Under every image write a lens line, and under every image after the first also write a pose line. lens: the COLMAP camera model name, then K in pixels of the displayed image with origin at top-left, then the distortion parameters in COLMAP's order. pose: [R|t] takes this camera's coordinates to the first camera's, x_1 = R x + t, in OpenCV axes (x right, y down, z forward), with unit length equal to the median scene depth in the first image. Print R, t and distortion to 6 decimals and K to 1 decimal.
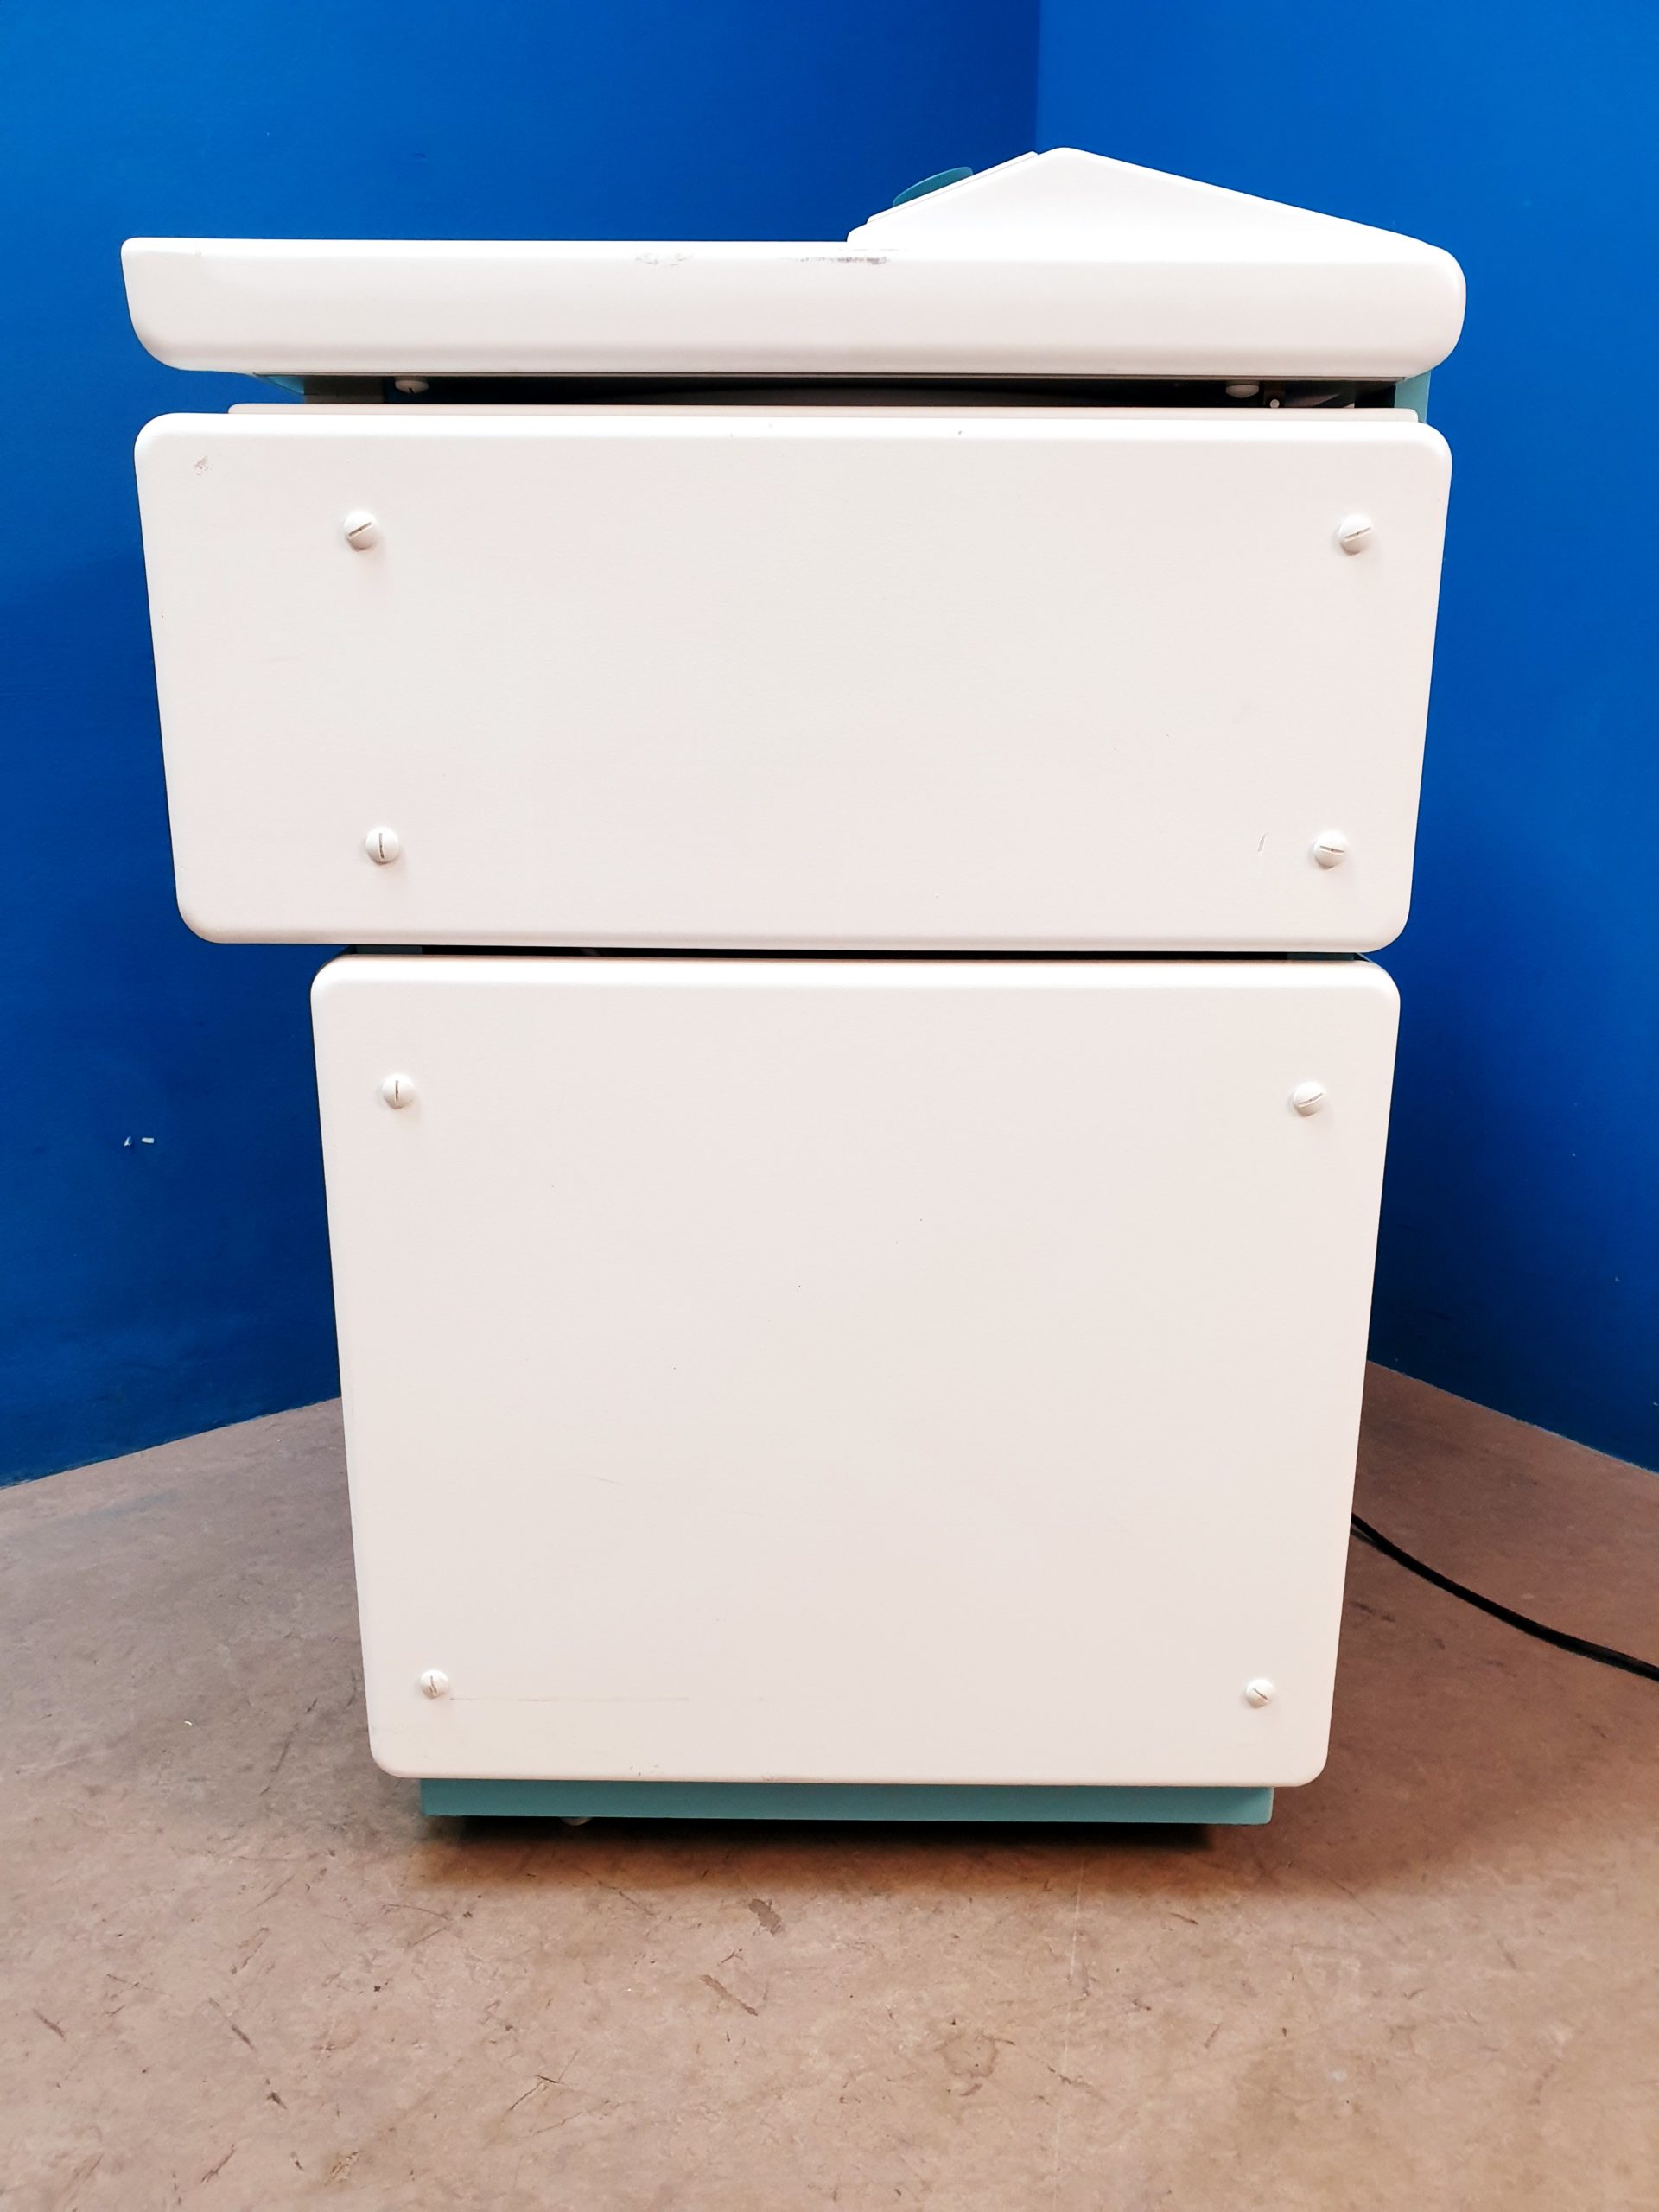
lens RADIAL K [[1710.9, 0, 825.0], [0, 1710.9, 1093.3], [0, 0, 1]] dist [-0.008597, 0.038189]
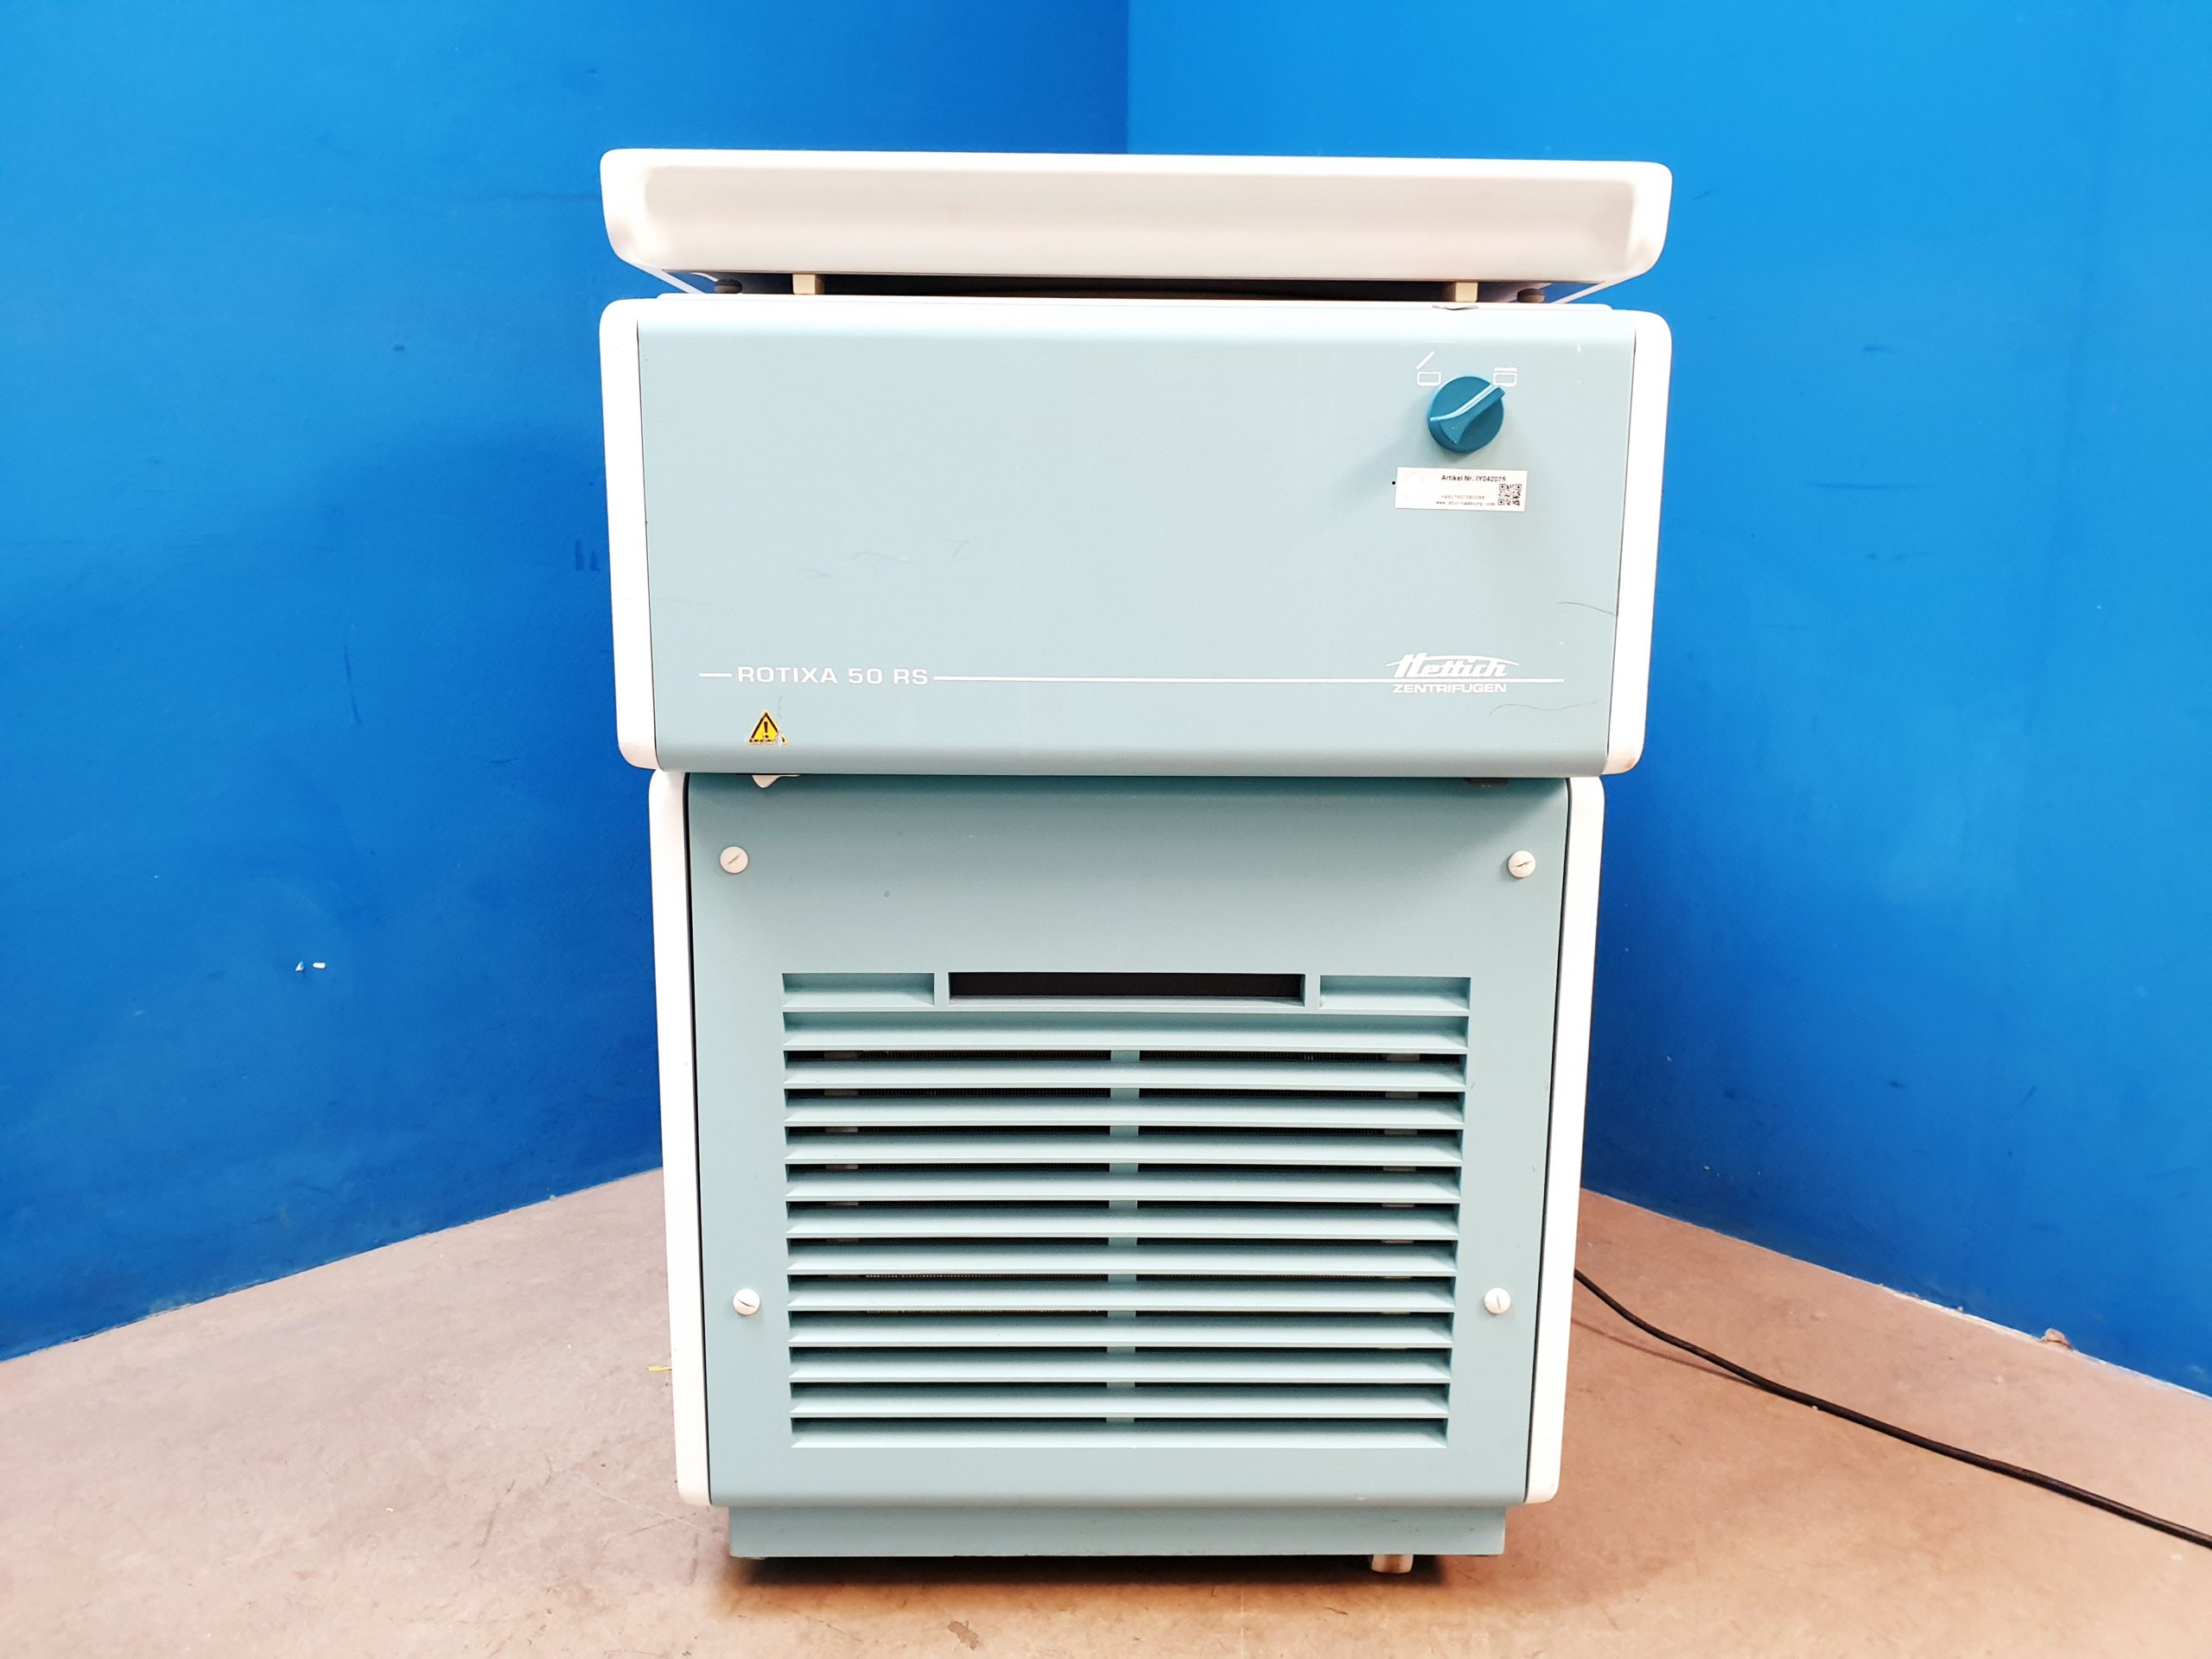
lens RADIAL K [[1710.9, 0, 1097.3], [0, 1710.9, 830.7], [0, 0, 1]] dist [-0.008597, 0.038189]
pose [[0.992650, -0.014576, 0.120139, -0.076524], [0.023128, 0.997272, -0.070100, 0.046269], [-0.118790, 0.072364, 0.990279, -0.139302]]
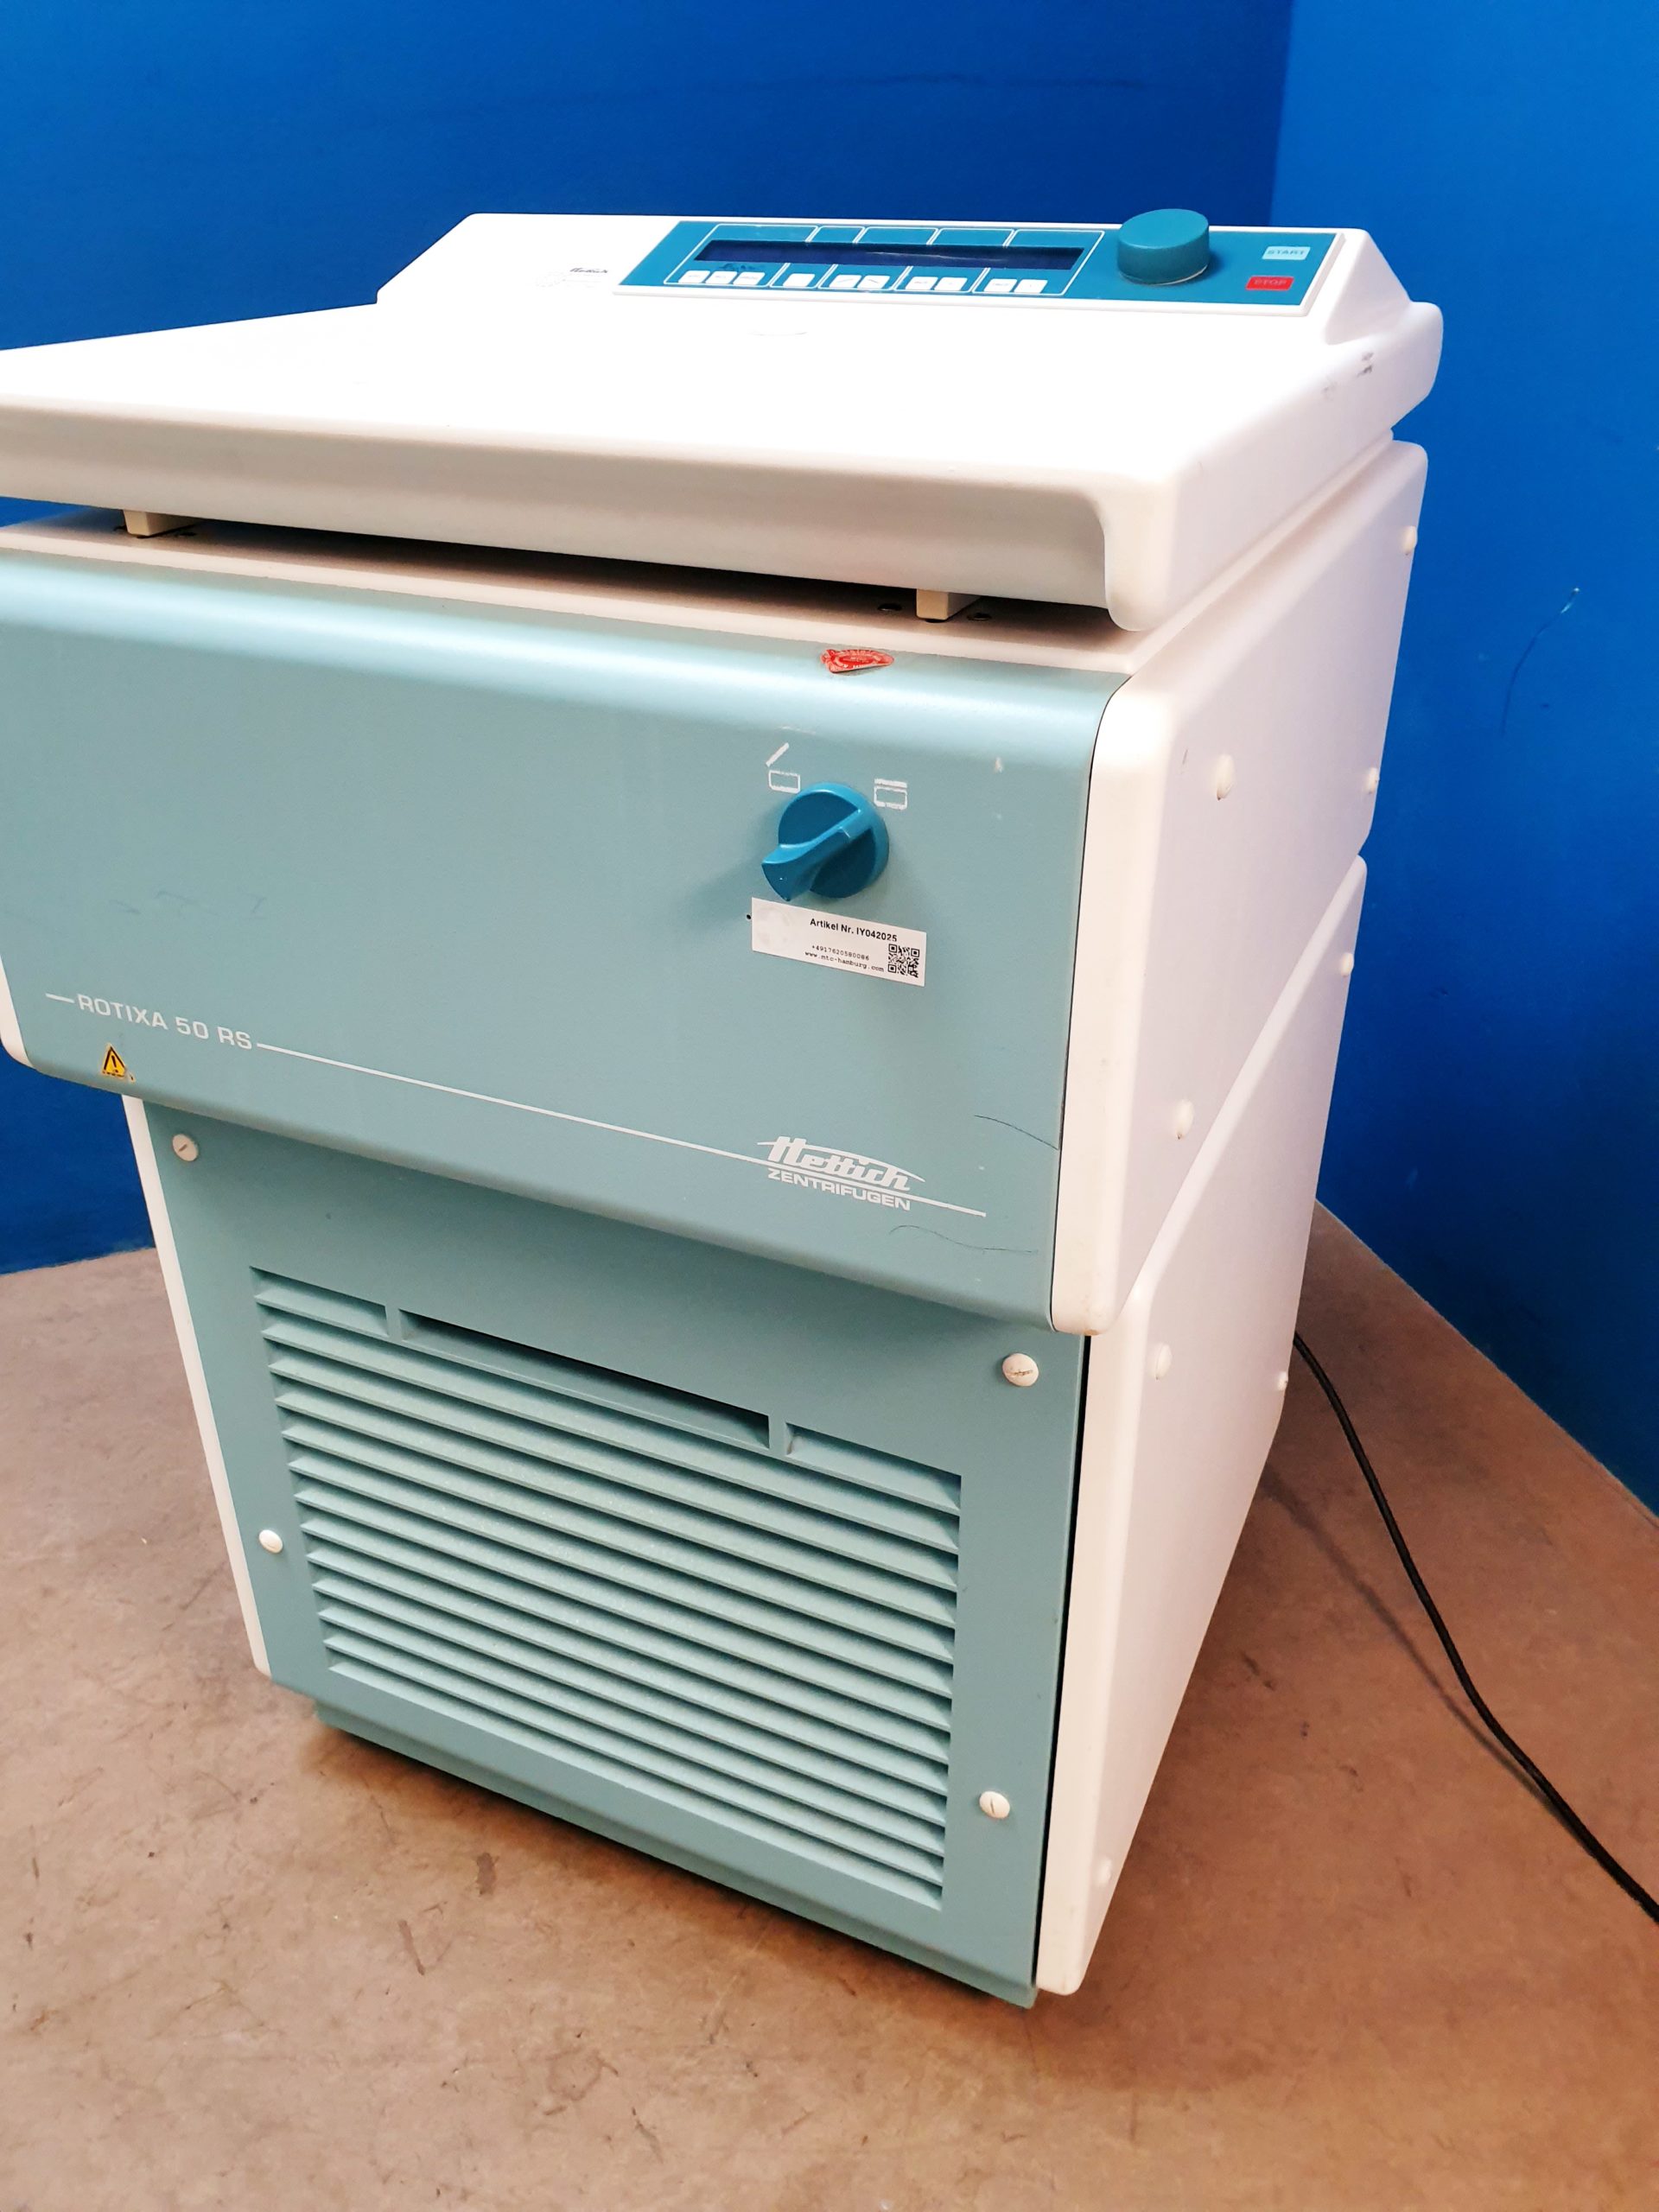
lens RADIAL K [[1710.9, 0, 850.3], [0, 1710.9, 1086.5], [0, 0, 1]] dist [-0.008597, 0.038189]
pose [[0.950396, 0.149201, -0.272922, 0.424210], [-0.079421, 0.964762, 0.250852, -0.309009], [0.300732, -0.216733, 0.928756, 0.164135]]
